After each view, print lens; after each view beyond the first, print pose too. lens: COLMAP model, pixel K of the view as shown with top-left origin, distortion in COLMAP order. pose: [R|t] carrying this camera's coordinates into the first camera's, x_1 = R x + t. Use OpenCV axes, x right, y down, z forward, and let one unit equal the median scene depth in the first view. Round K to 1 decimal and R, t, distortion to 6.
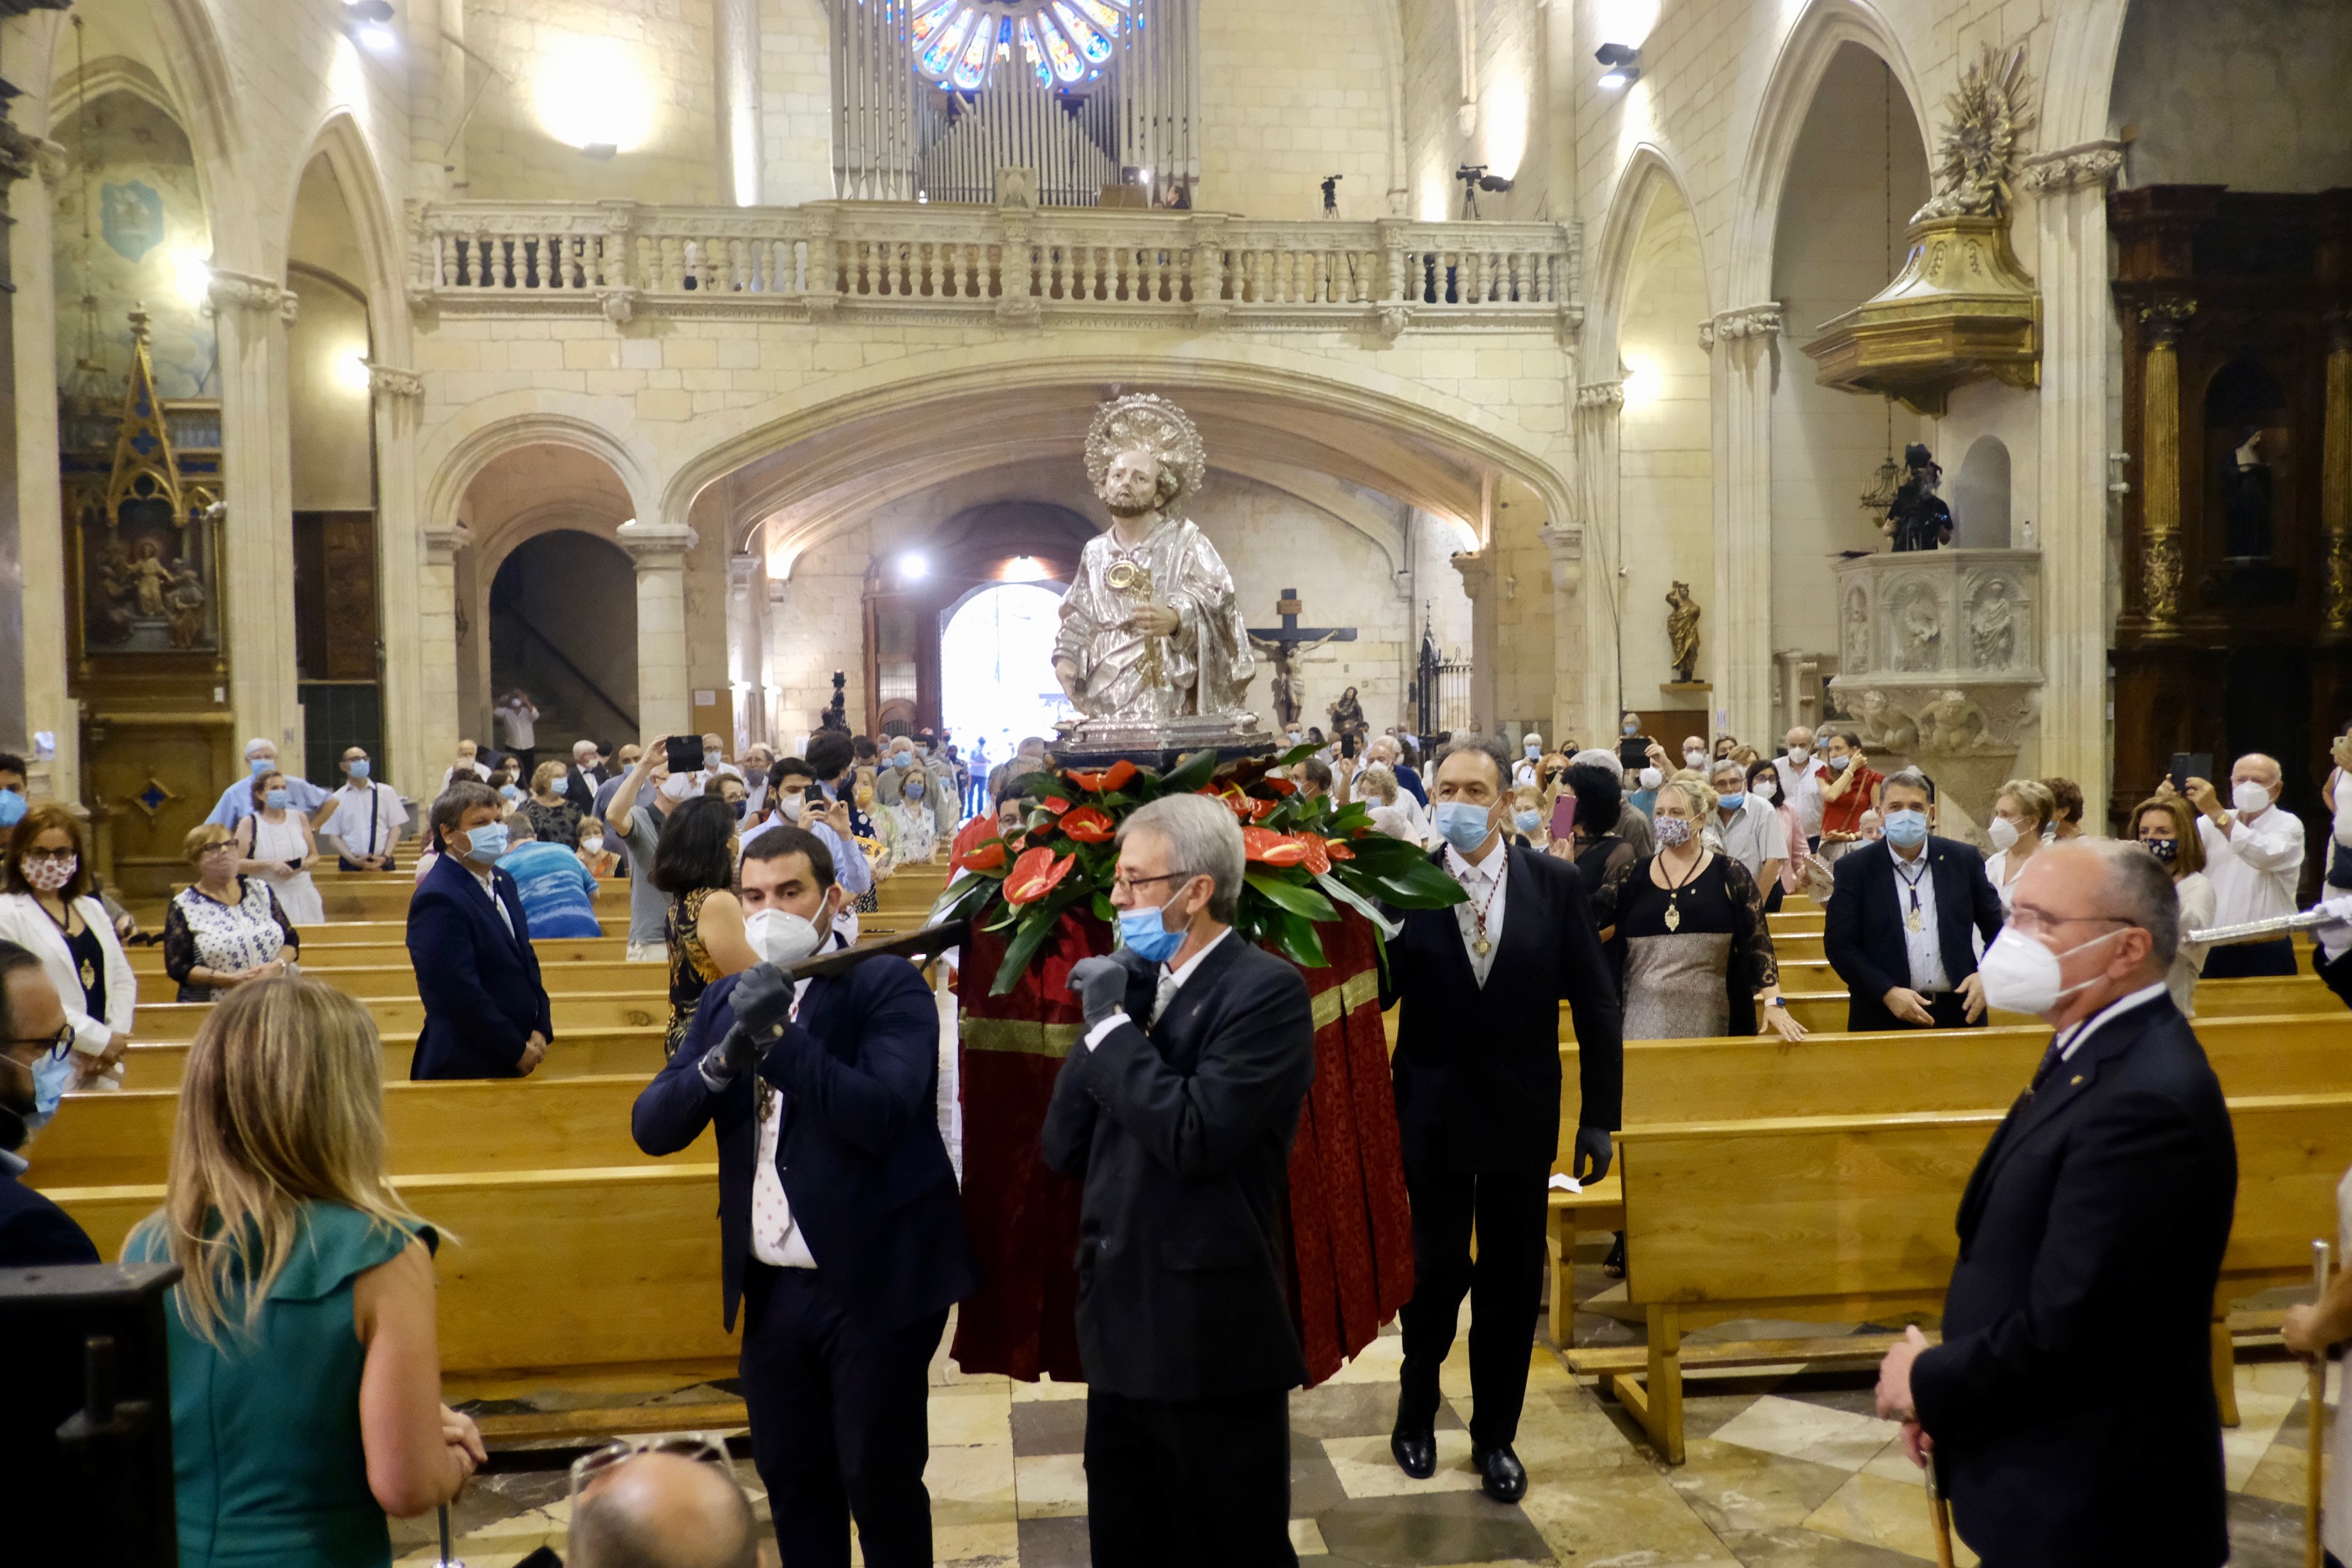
lens RADIAL K [[1959.4, 0, 1176.0], [0, 1959.4, 784.0], [0, 0, 1]] dist [-0.009695, 0.007824]
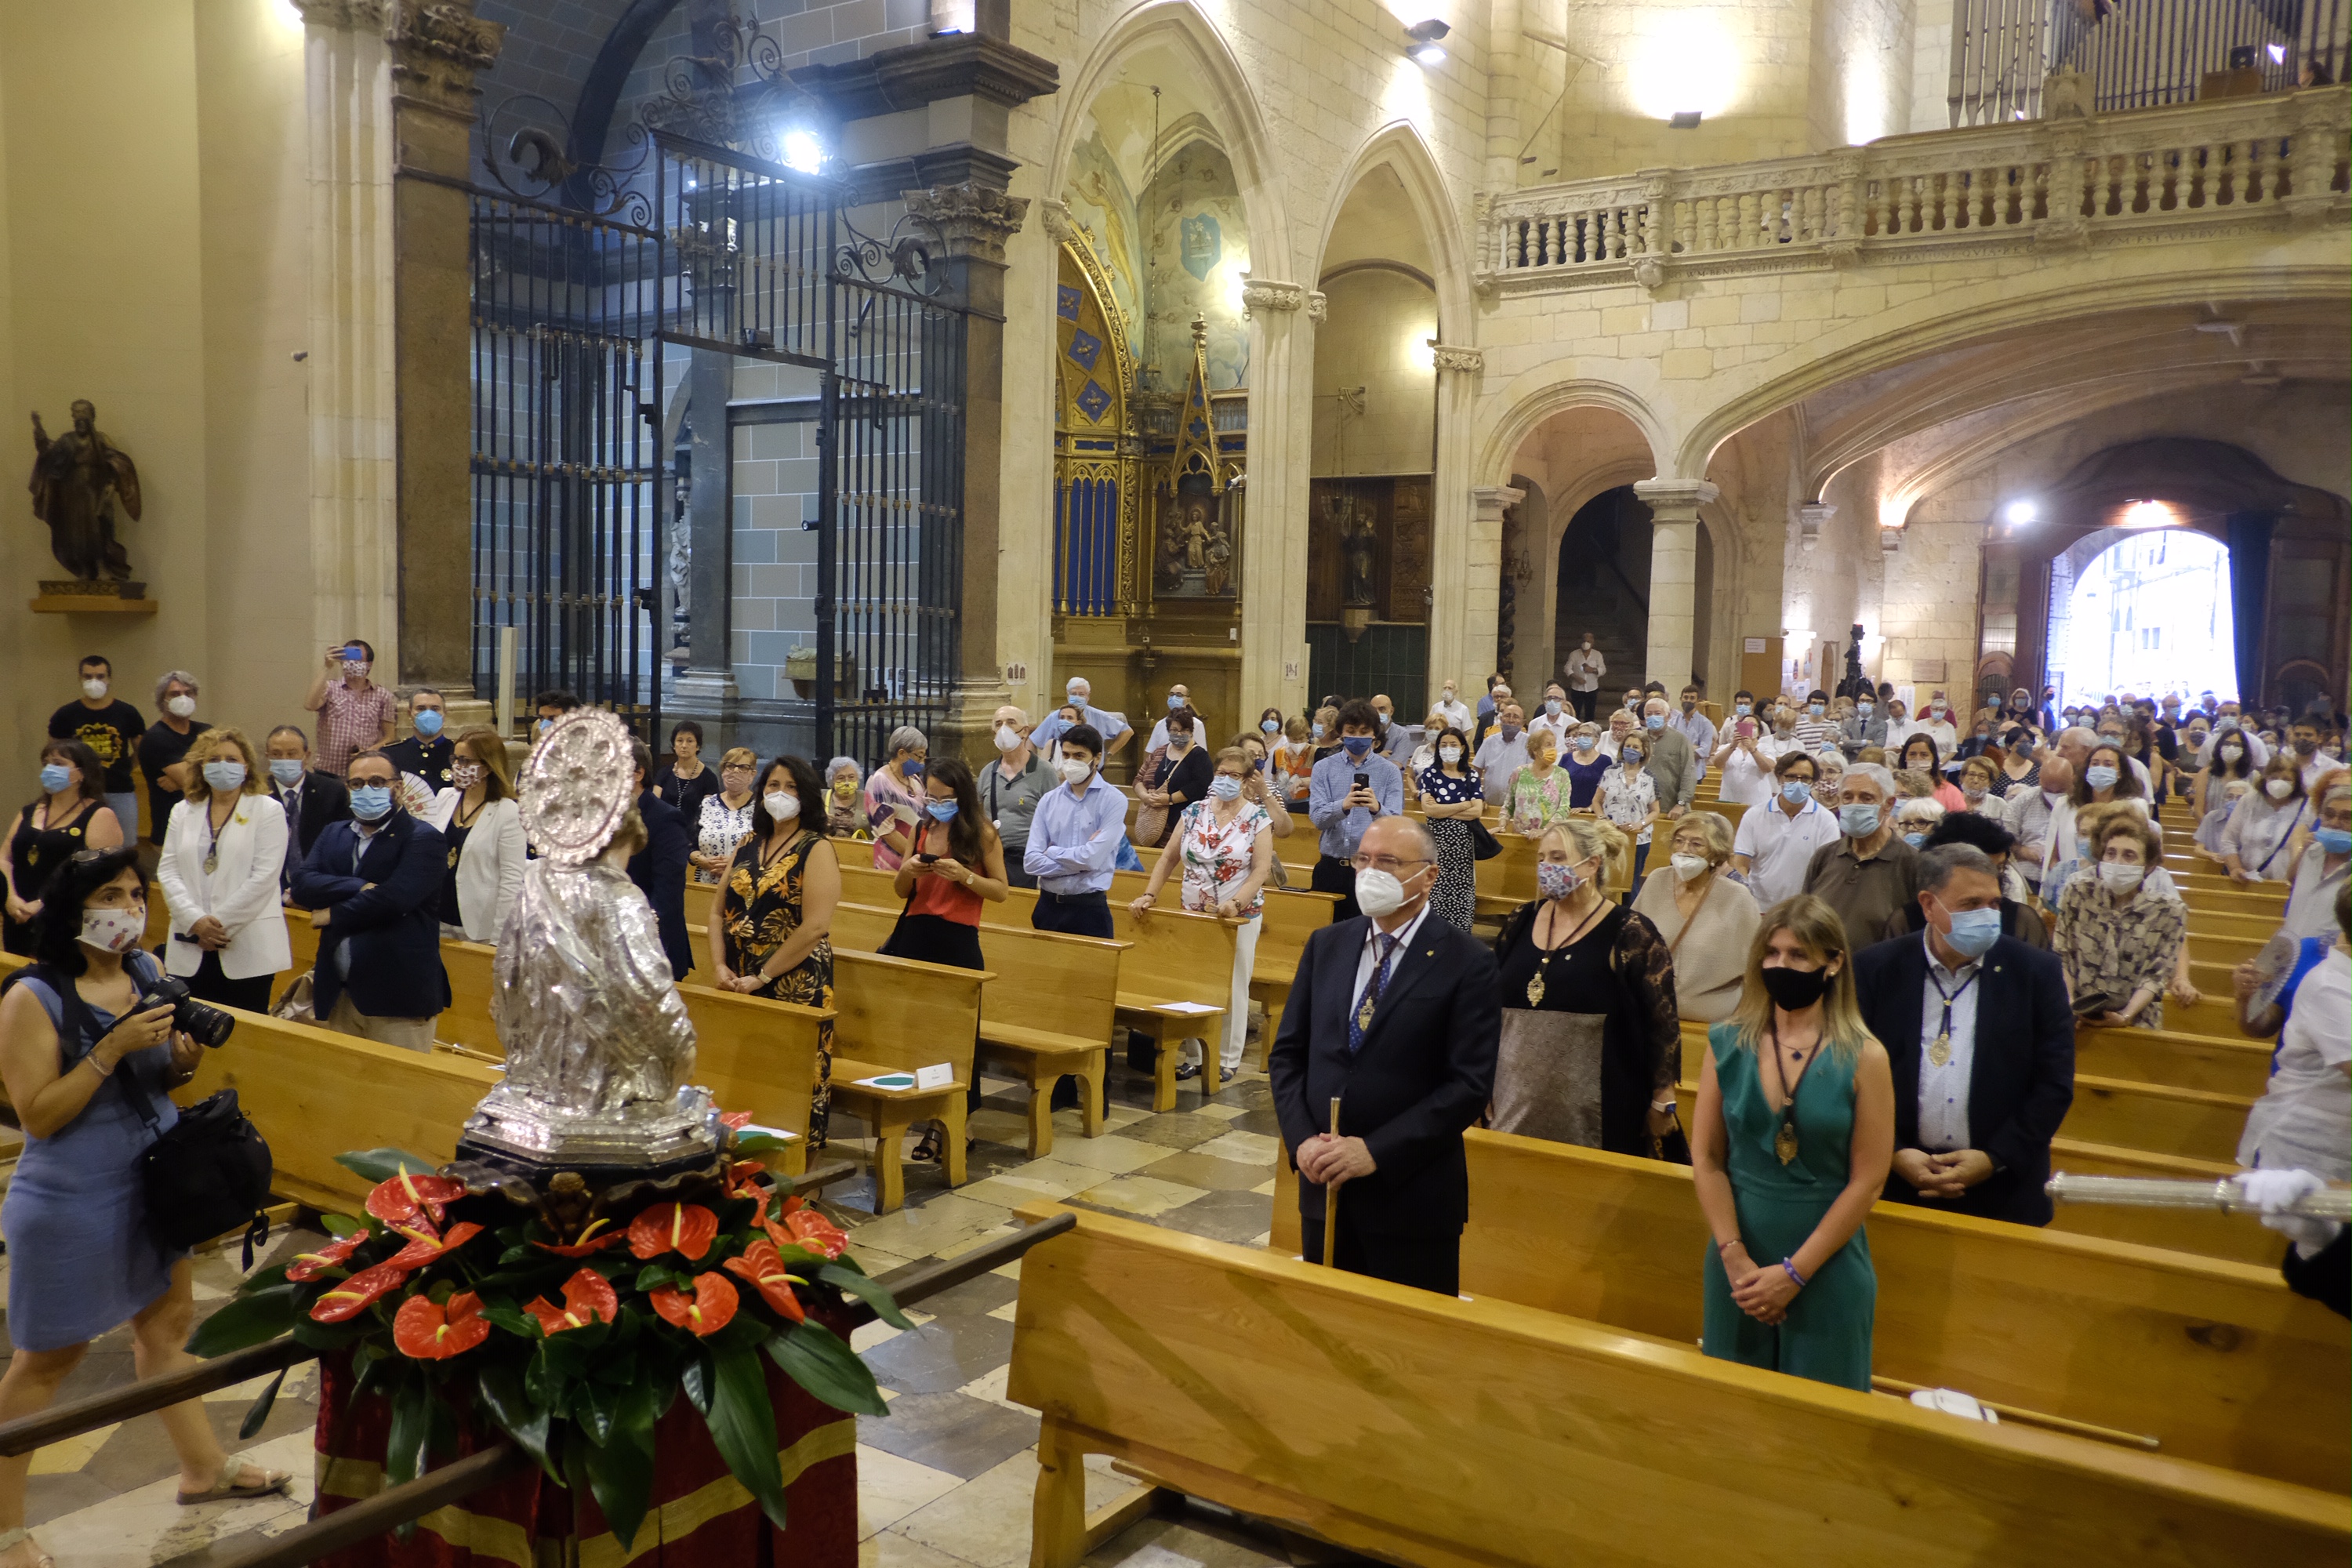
lens RADIAL K [[1831.6, 0, 1176.0], [0, 1831.6, 784.0], [0, 0, 1]] dist [-0.006044, 0.007610]
pose [[0.767405, 0.078316, -0.636362, 0.166146], [-0.053638, 0.996875, 0.058000, -0.012954], [0.638915, -0.010376, 0.769207, 0.077100]]
